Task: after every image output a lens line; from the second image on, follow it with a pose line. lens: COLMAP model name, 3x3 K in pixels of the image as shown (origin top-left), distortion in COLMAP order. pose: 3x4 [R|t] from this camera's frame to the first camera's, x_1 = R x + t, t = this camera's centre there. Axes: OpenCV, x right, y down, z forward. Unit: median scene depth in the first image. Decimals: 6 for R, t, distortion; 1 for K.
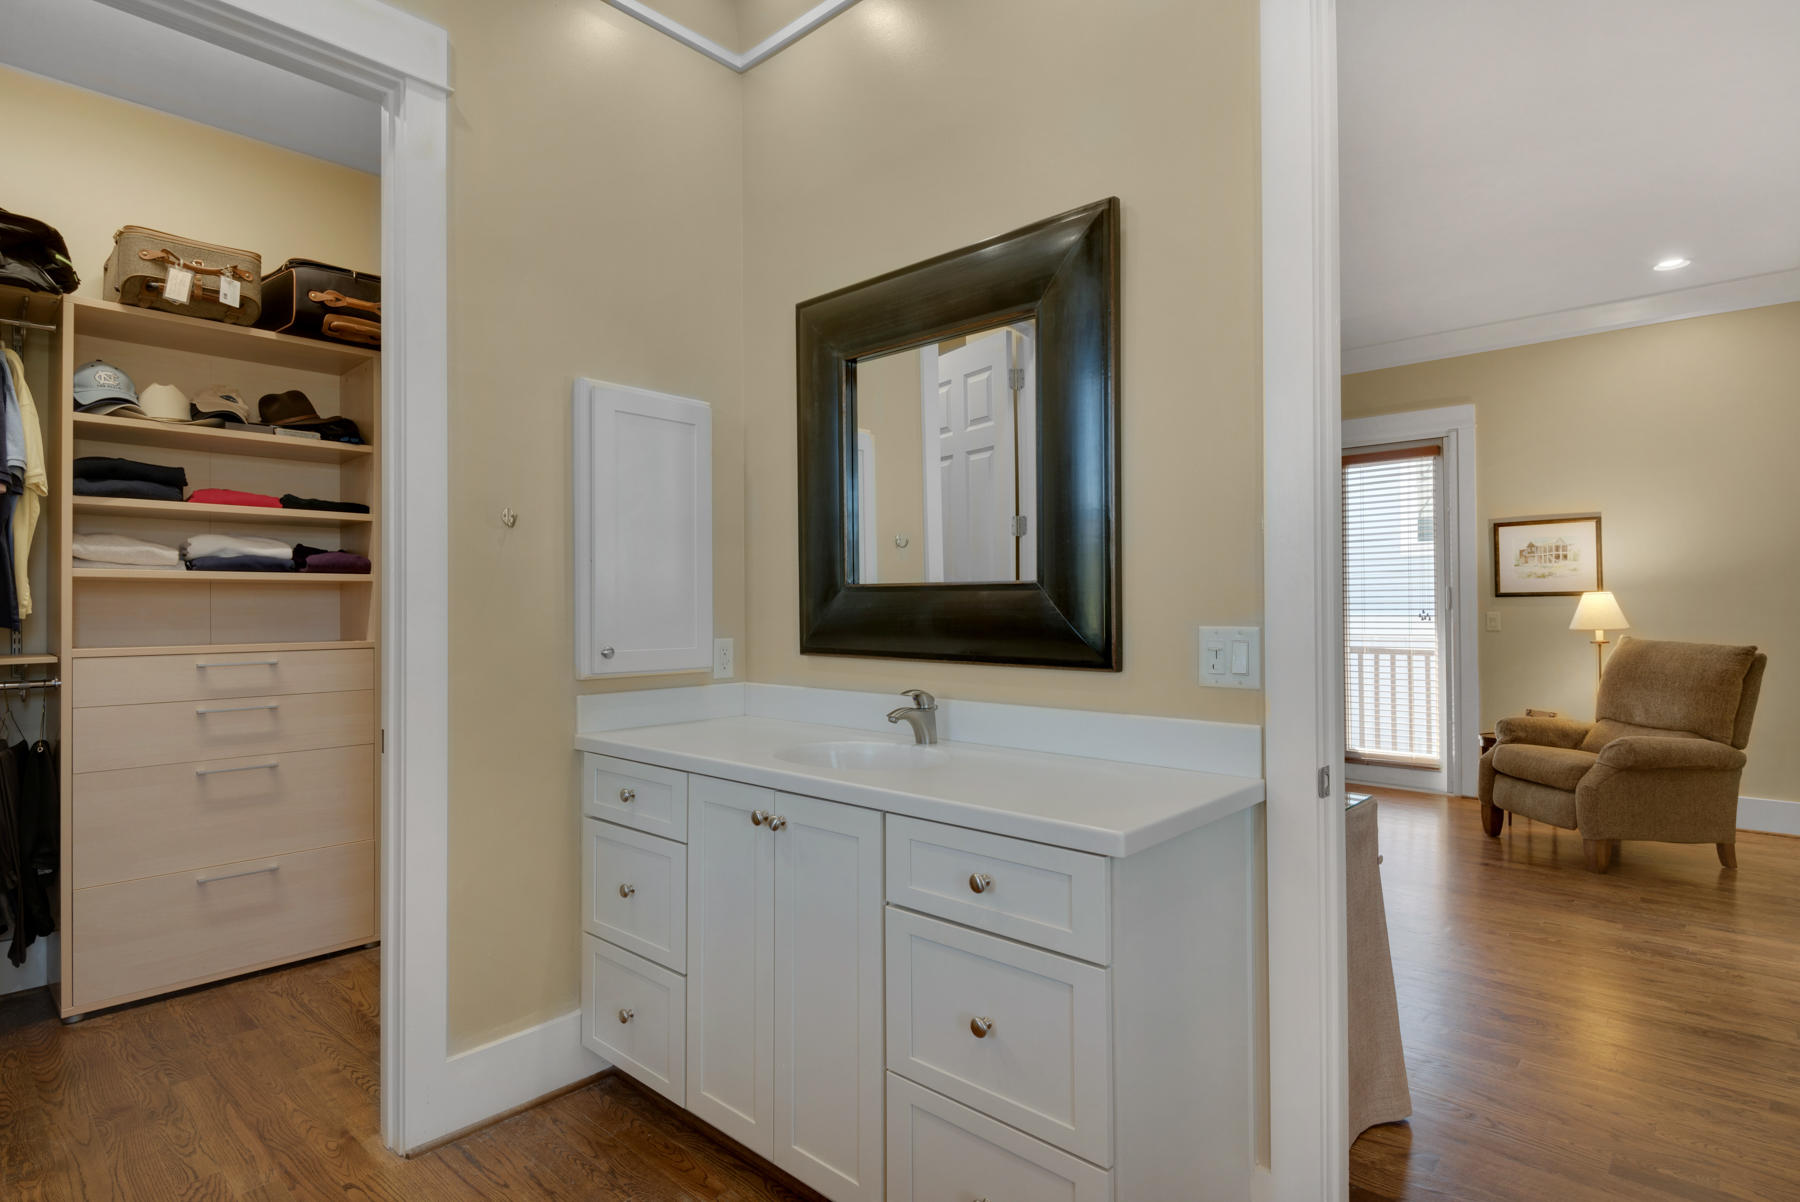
lens RADIAL K [[923.5, 0, 896.5], [0, 923.5, 599.9], [0, 0, 1]] dist [-0.000275, -0.003840]
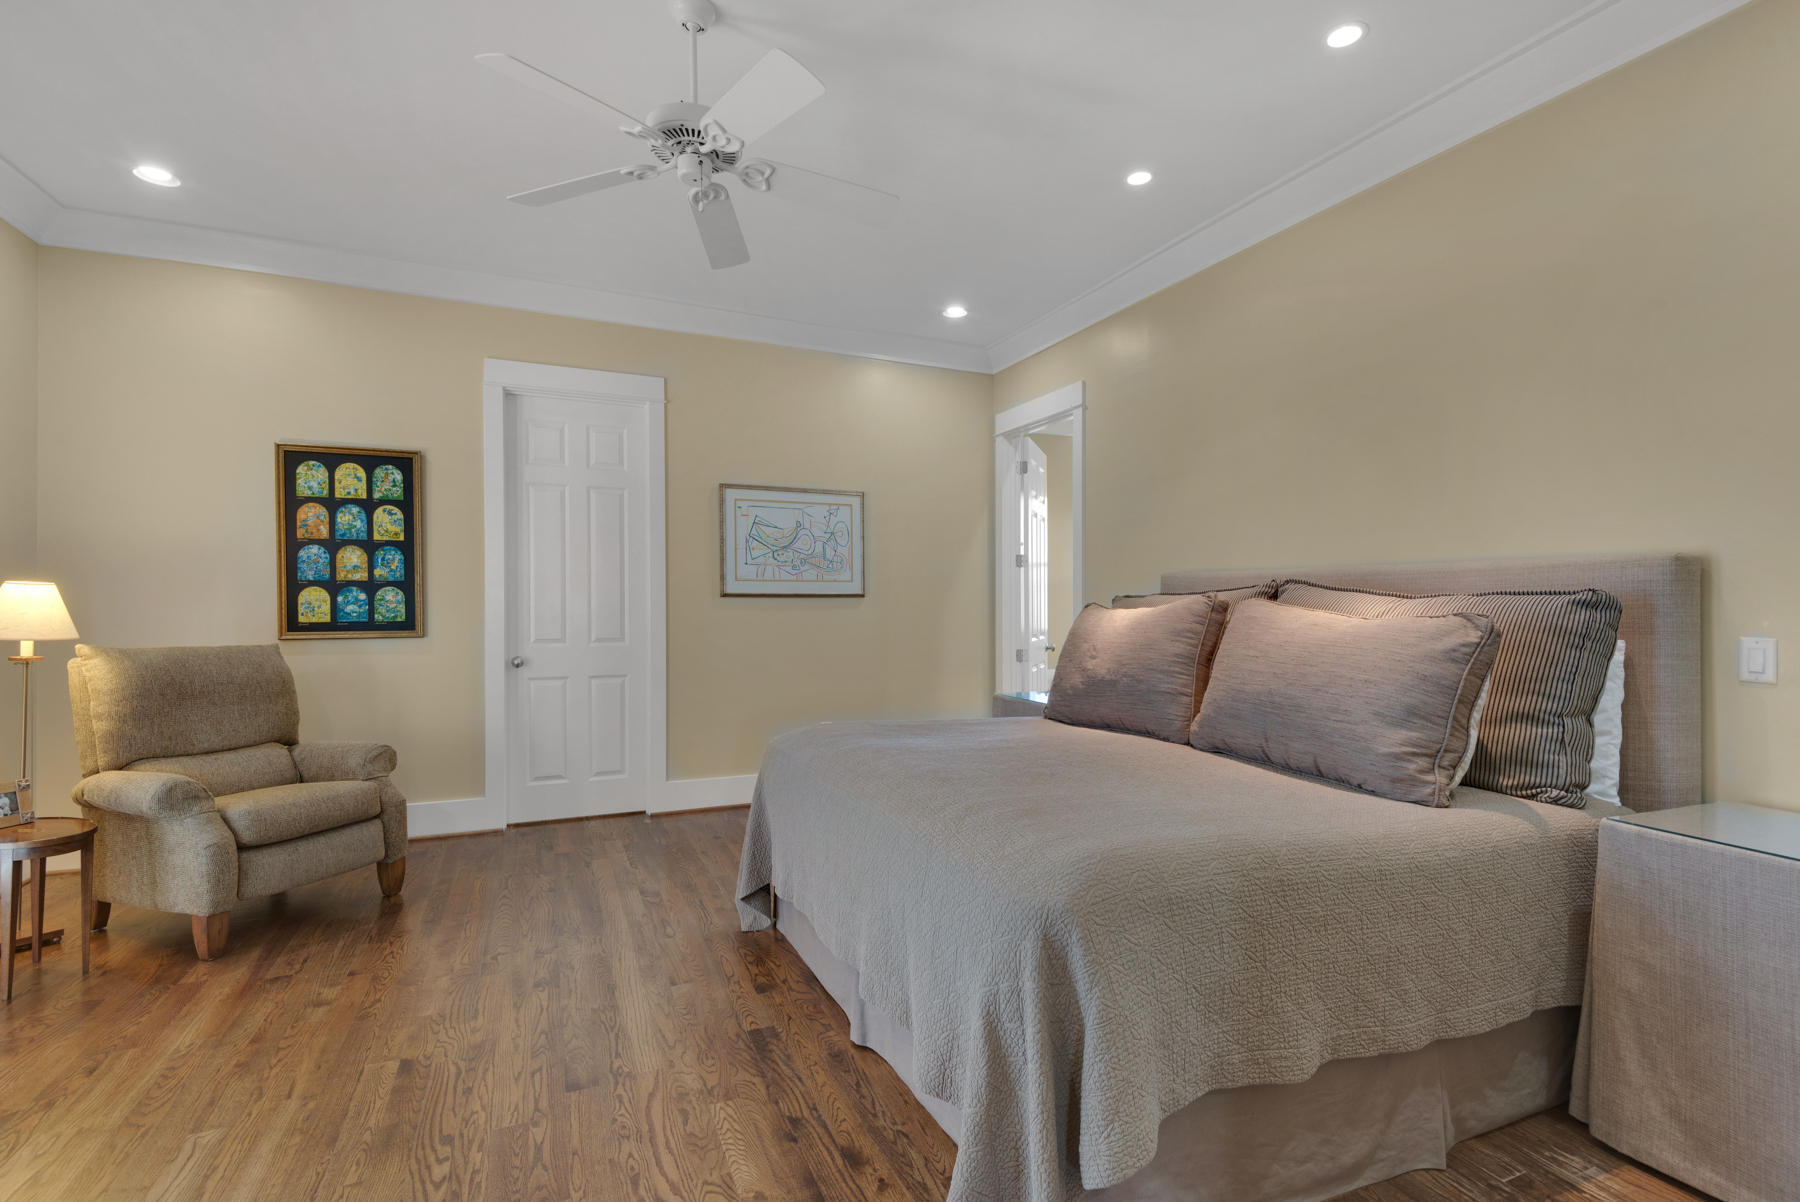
lens RADIAL K [[812.4, 0, 912.9], [0, 812.4, 610.2], [0, 0, 1]] dist [0.011693, -0.009944]
pose [[-0.923050, -0.007035, 0.384615, -0.025072], [-0.005364, 0.999971, 0.005417, 0.004203], [-0.384642, 0.002937, -0.923061, 1.190060]]
